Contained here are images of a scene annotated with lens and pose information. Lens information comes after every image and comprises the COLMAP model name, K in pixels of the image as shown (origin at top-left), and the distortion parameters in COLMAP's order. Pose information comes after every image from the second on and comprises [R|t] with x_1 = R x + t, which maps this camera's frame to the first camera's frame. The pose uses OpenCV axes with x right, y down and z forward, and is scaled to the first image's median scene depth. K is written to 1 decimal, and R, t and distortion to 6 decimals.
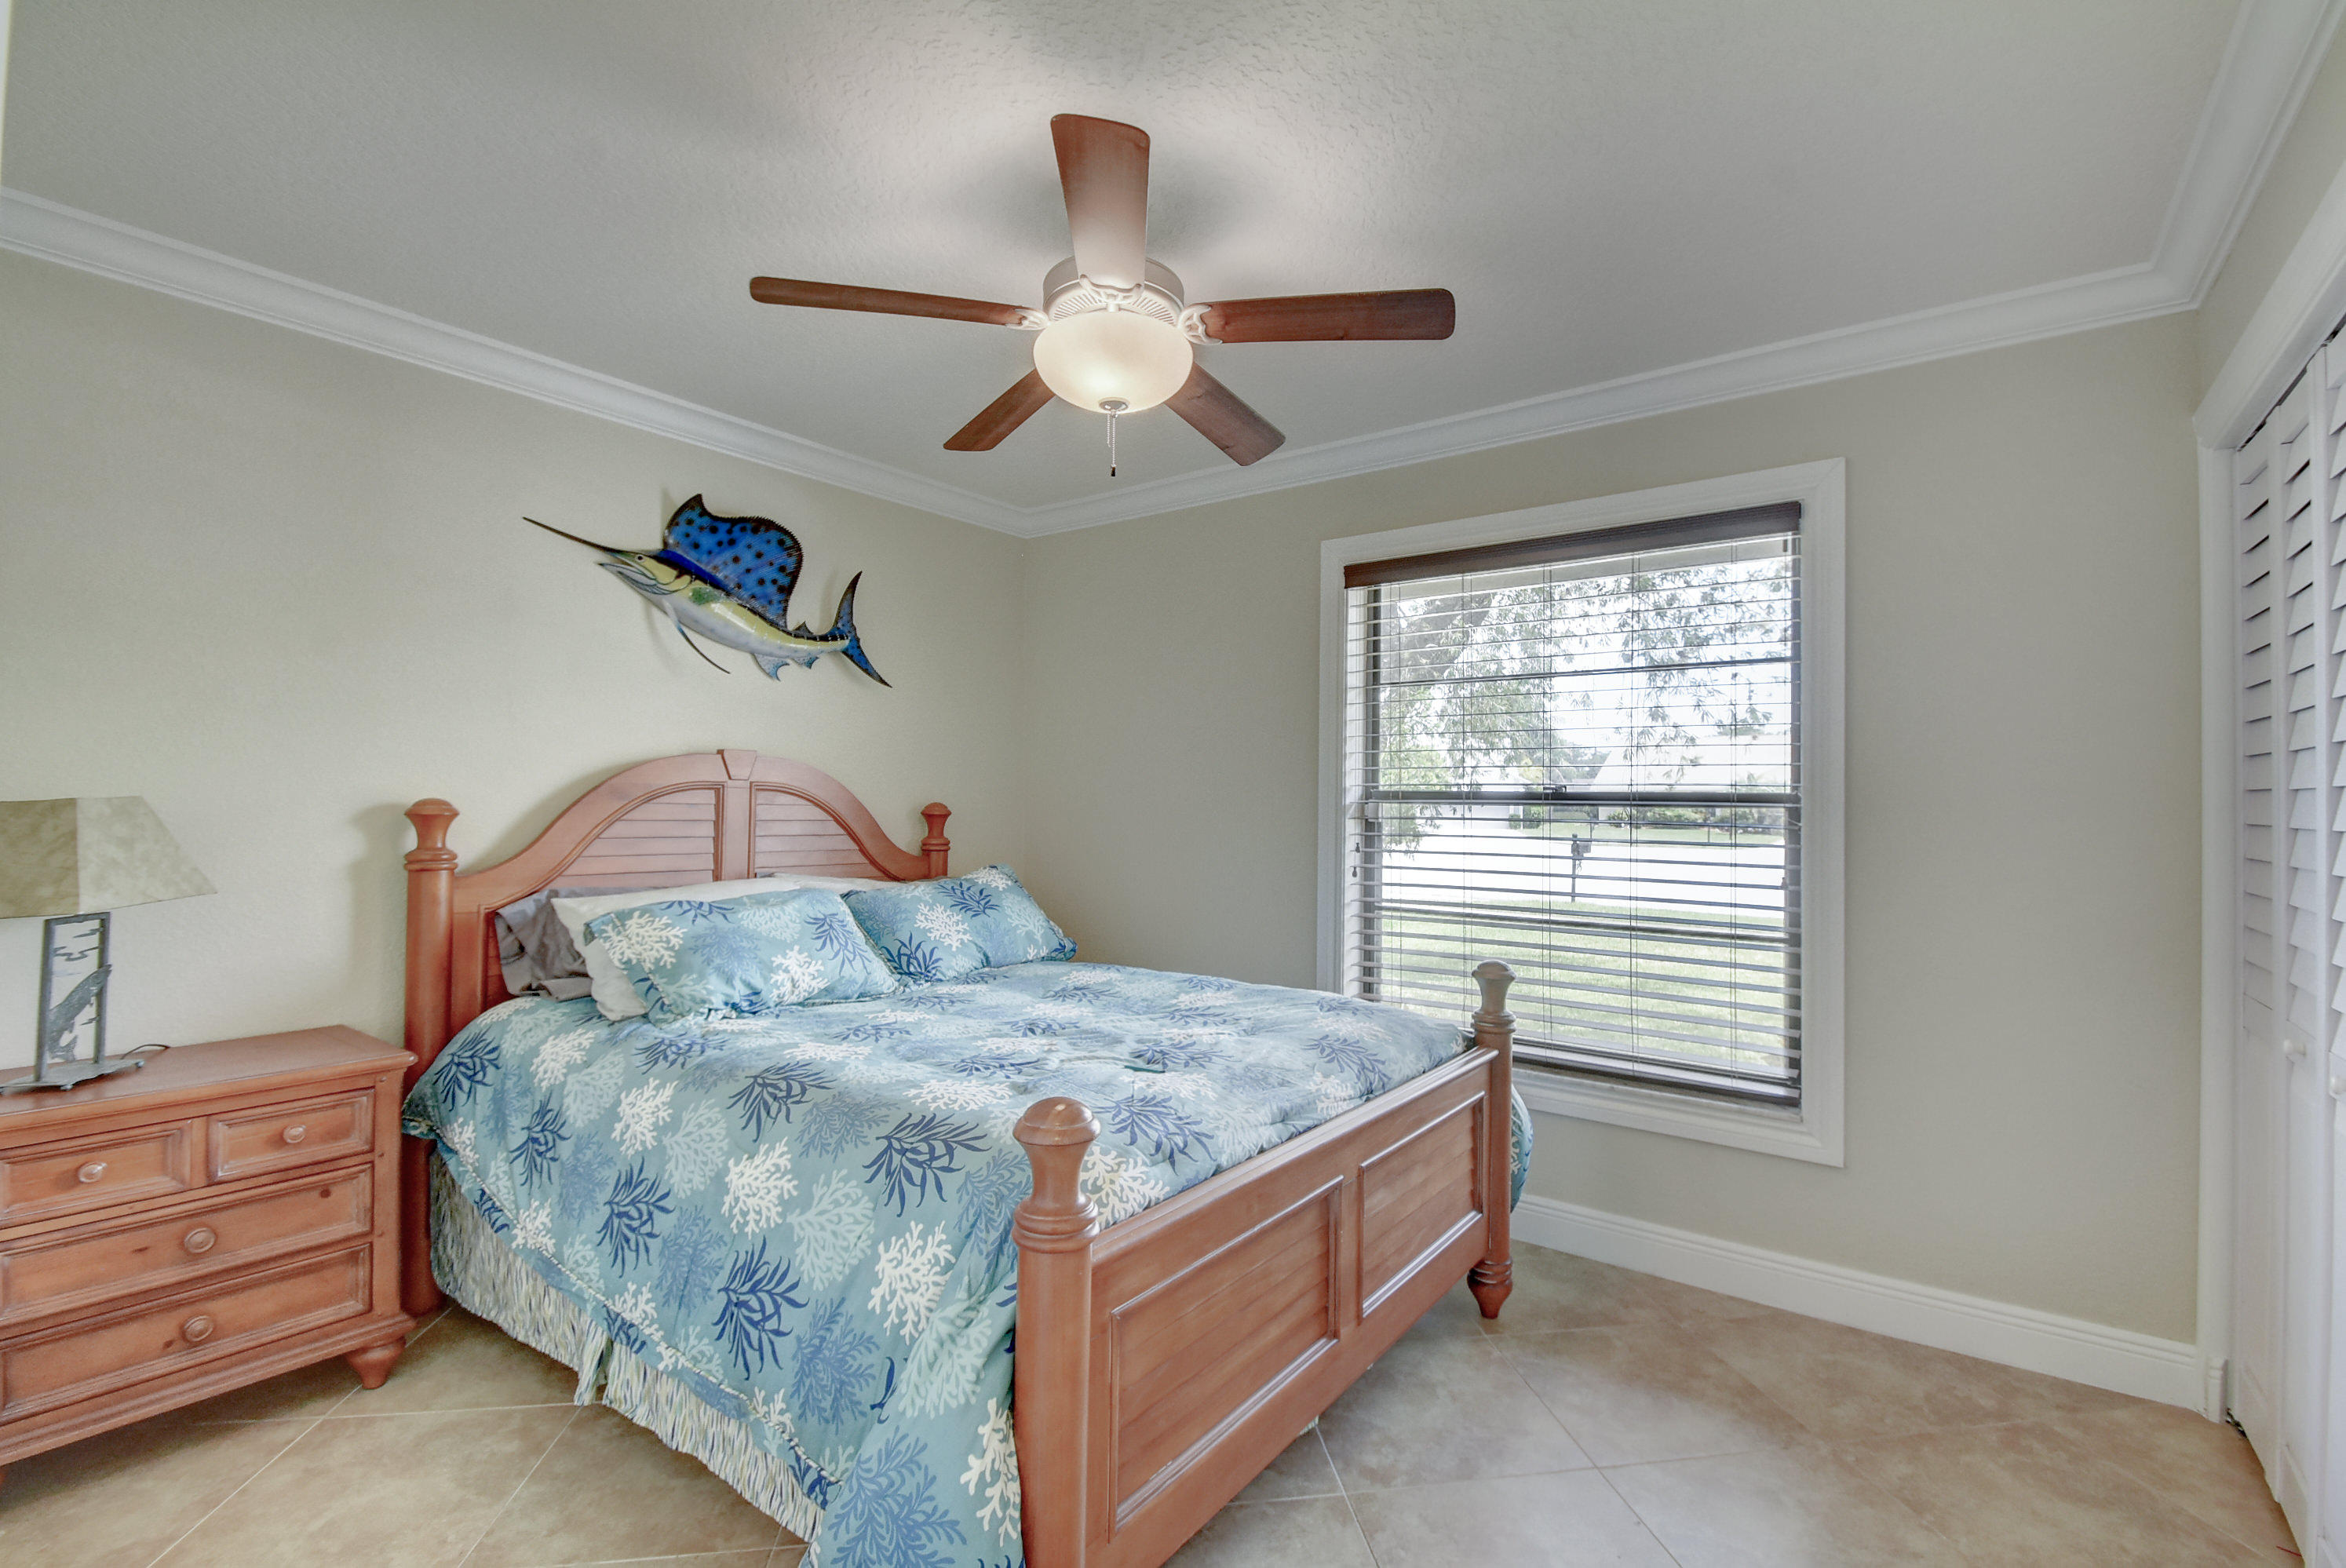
lens RADIAL K [[1025.2, 0, 1217.6], [0, 1025.2, 785.1], [0, 0, 1]] dist [0.002580, -0.011115]
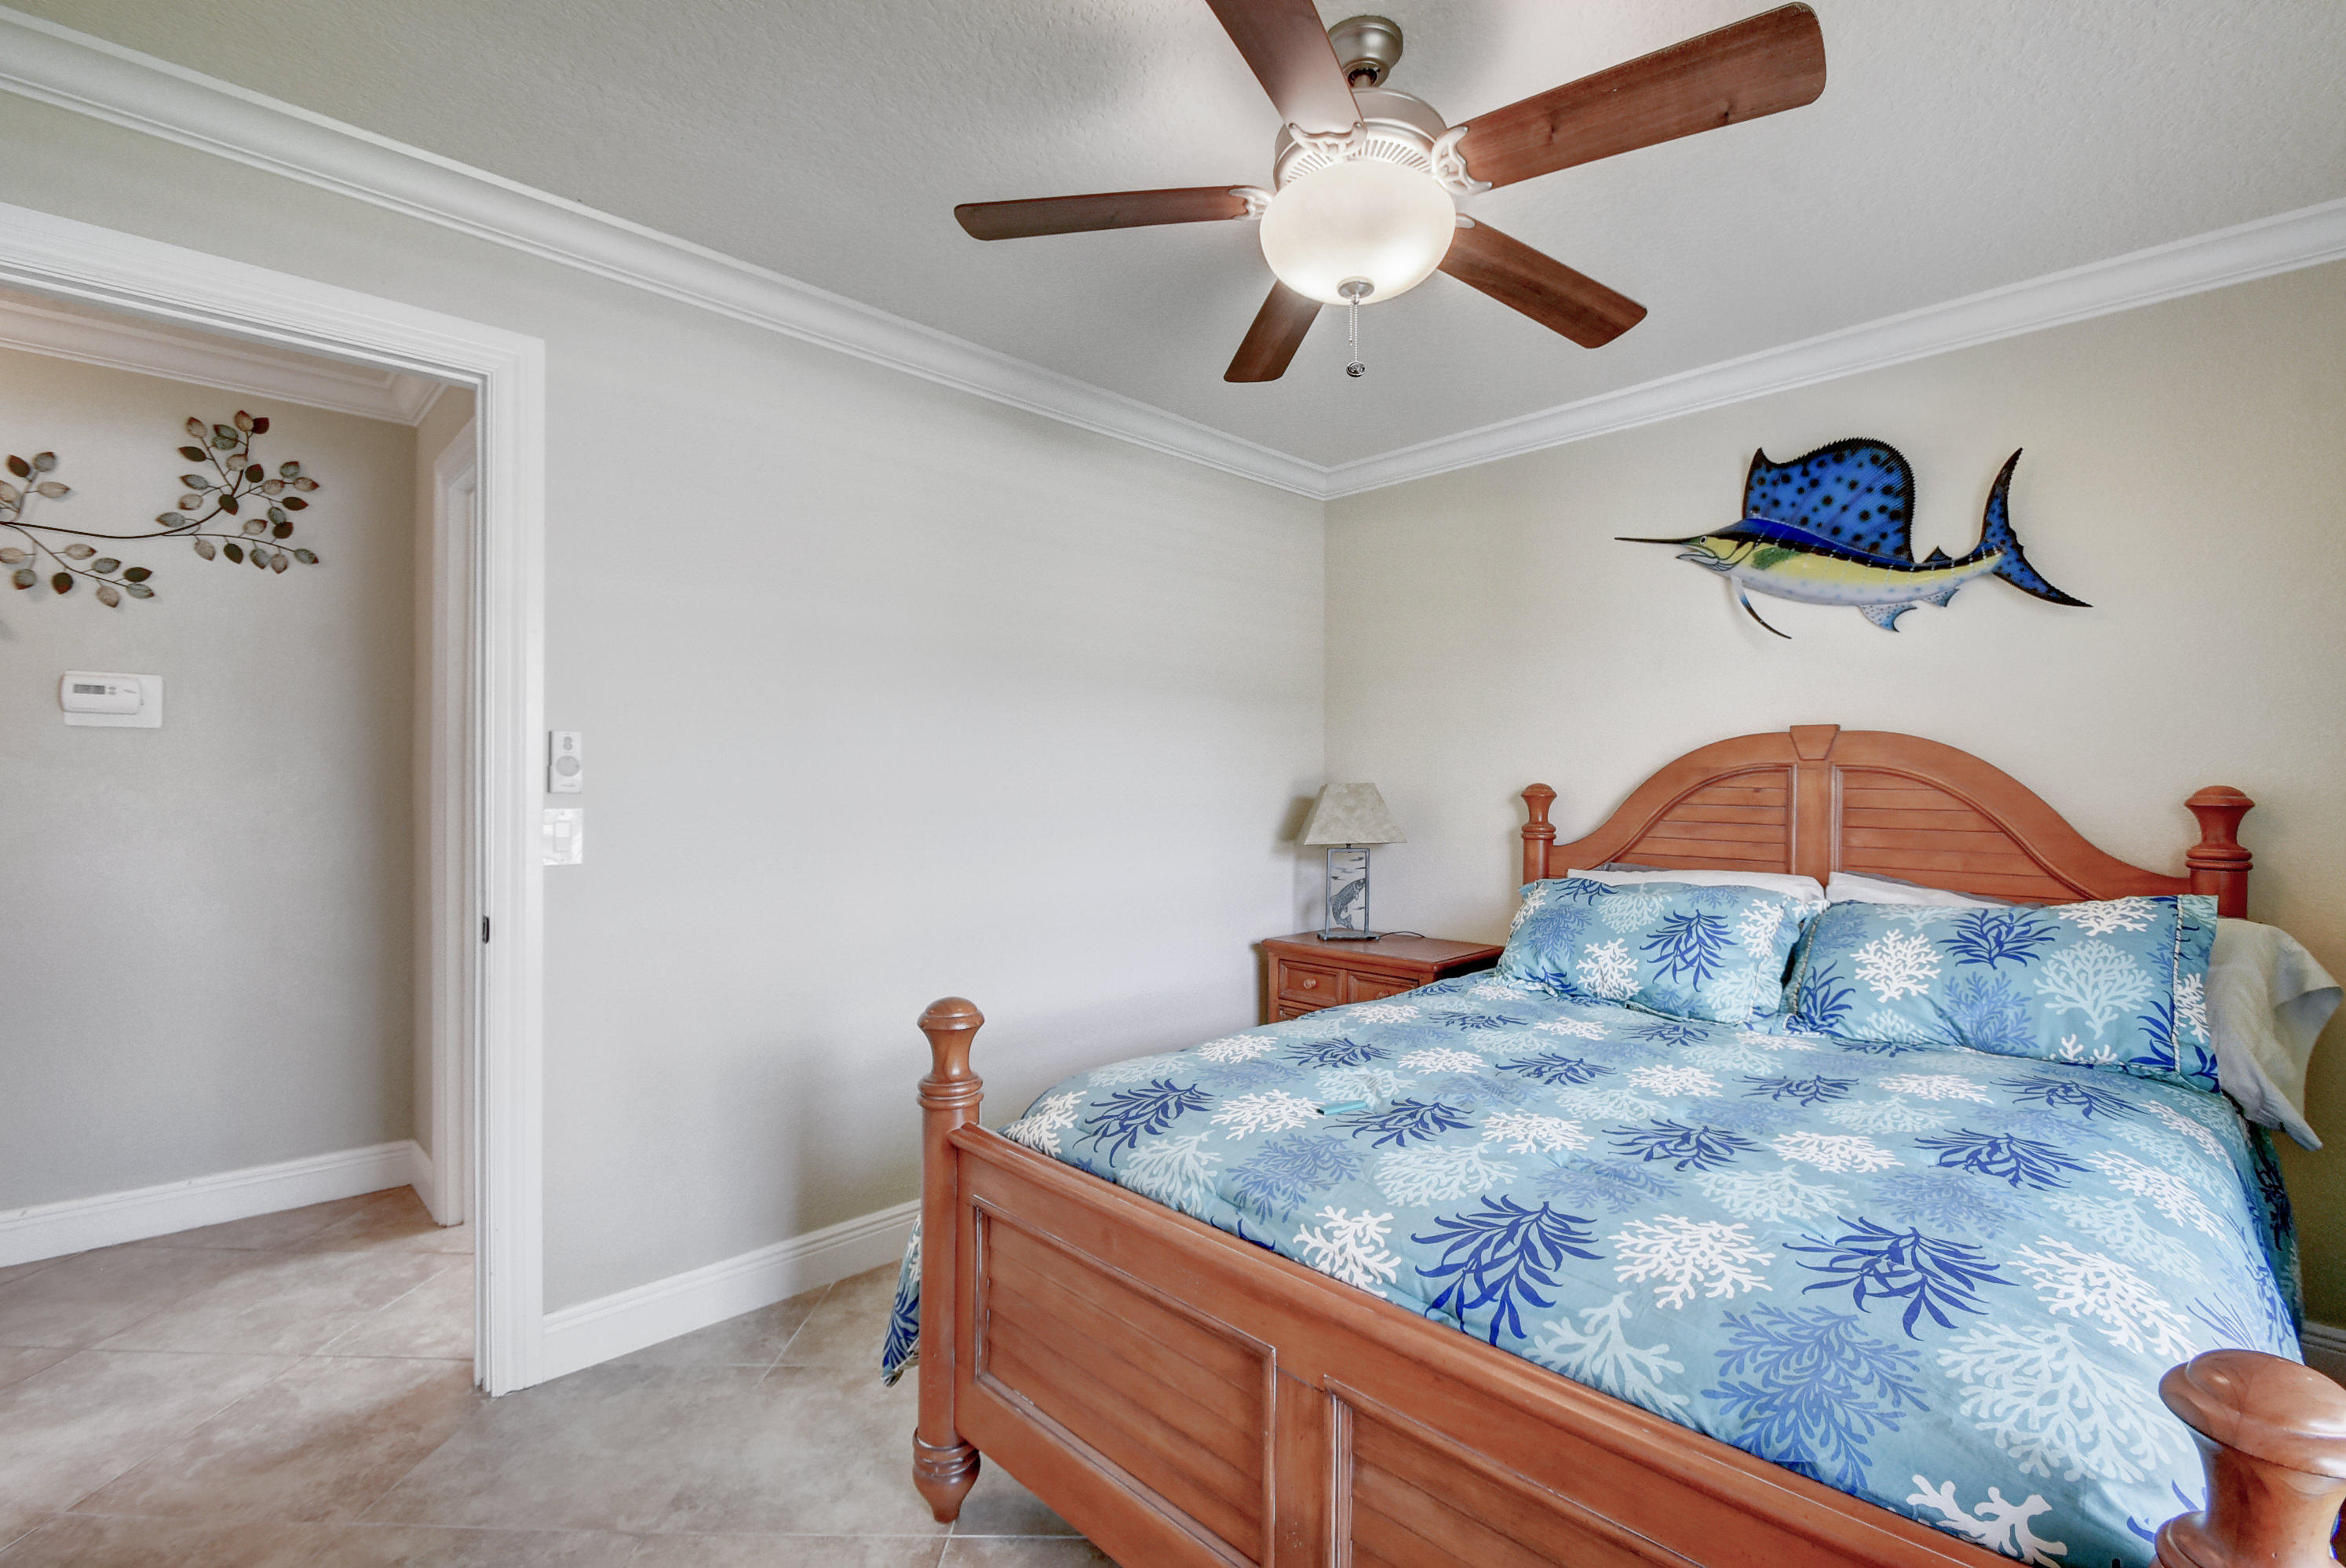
lens RADIAL K [[1028.0, 0, 1204.2], [0, 1028.0, 783.2], [0, 0, 1]] dist [0.002553, -0.010230]
pose [[-0.157244, -0.010532, -0.987504, 0.465833], [0.012281, 0.999845, -0.012619, 0.019422], [0.987483, -0.014112, -0.157090, 0.640214]]
